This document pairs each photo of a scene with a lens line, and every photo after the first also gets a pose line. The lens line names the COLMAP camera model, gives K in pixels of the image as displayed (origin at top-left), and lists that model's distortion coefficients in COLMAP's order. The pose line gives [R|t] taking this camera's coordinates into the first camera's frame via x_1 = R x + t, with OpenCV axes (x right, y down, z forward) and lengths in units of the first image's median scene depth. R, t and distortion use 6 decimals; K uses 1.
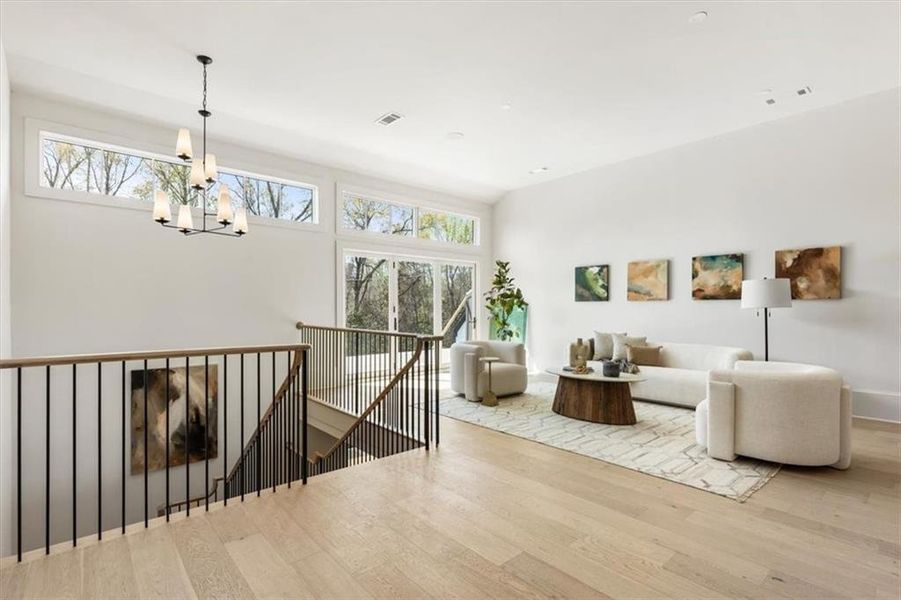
lens RADIAL K [[436.7, 0, 441.3], [0, 436.7, 306.8], [0, 0, 1]] dist [0.002171, -0.000083]
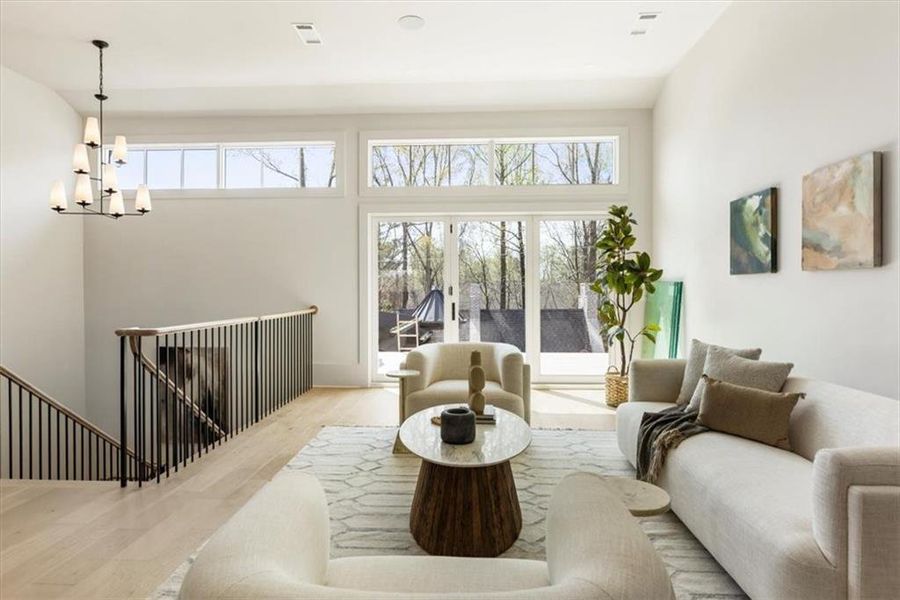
lens RADIAL K [[508.4, 0, 444.8], [0, 508.4, 297.1], [0, 0, 1]] dist [-0.005218, 0.000076]
pose [[0.714961, 0.008651, -0.699111, 0.656897], [0.002497, 0.999885, 0.014925, 0.003447], [0.699160, -0.012416, 0.714857, 0.551587]]
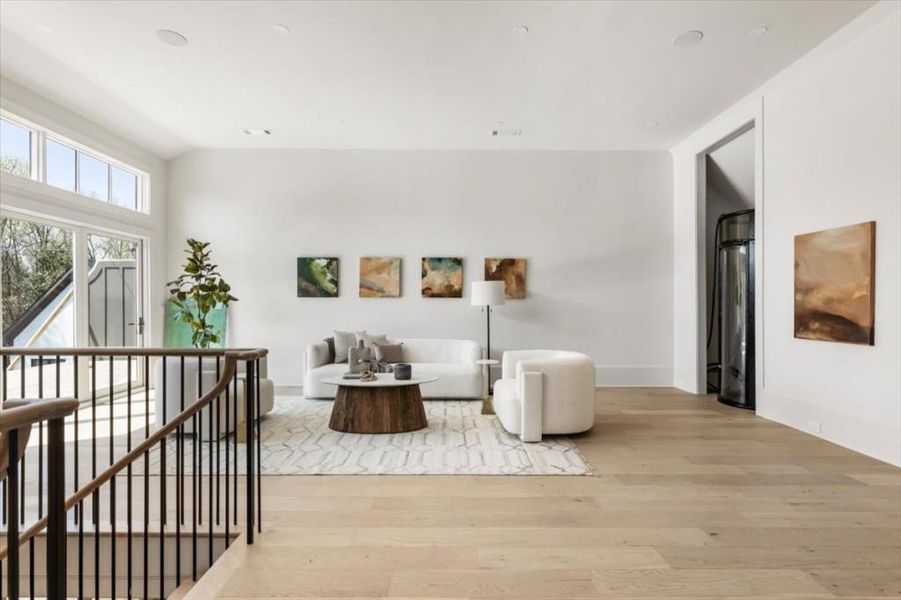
lens RADIAL K [[436.7, 0, 451.6], [0, 436.7, 307.0], [0, 0, 1]] dist [0.002171, -0.000083]
pose [[0.644822, 0.000335, 0.764333, -0.220039], [-0.005588, 0.999975, 0.004276, 0.002903], [-0.764312, -0.007028, 0.644808, 0.292869]]
